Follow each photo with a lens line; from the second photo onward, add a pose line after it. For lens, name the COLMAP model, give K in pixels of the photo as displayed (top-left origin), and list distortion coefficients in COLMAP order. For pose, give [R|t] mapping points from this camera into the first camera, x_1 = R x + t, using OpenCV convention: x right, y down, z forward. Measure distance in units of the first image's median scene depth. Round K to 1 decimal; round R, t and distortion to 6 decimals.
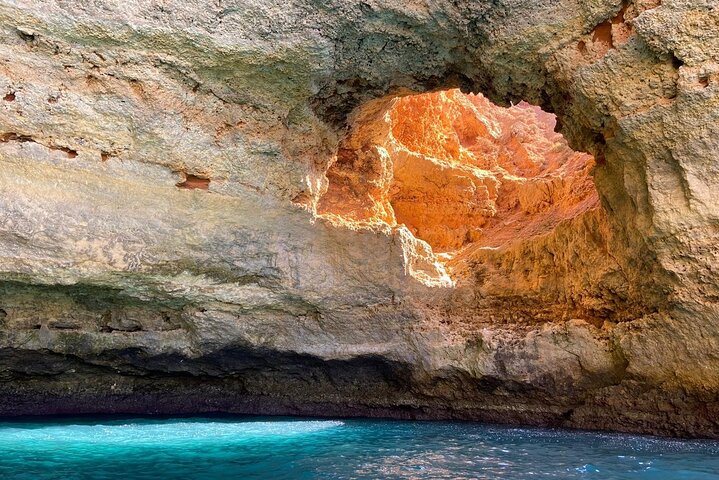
lens RADIAL K [[545.0, 0, 359.1], [0, 545.0, 267.8], [0, 0, 1]] dist [0.131455, -0.146949]
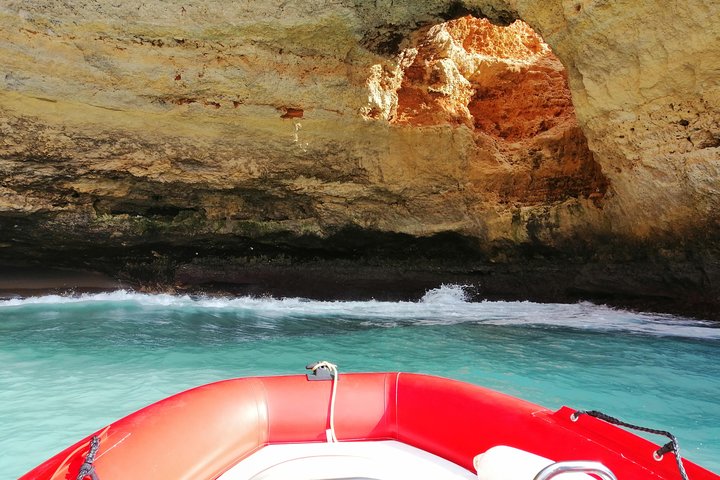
lens RADIAL K [[586.7, 0, 360.0], [0, 586.7, 240.0], [0, 0, 1]] dist [0.032411, 0.003346]
pose [[0.925899, -0.026969, -0.376806, 0.379949], [0.075974, 0.990362, 0.115803, 0.007596], [0.370052, -0.135849, 0.919025, -0.345061]]
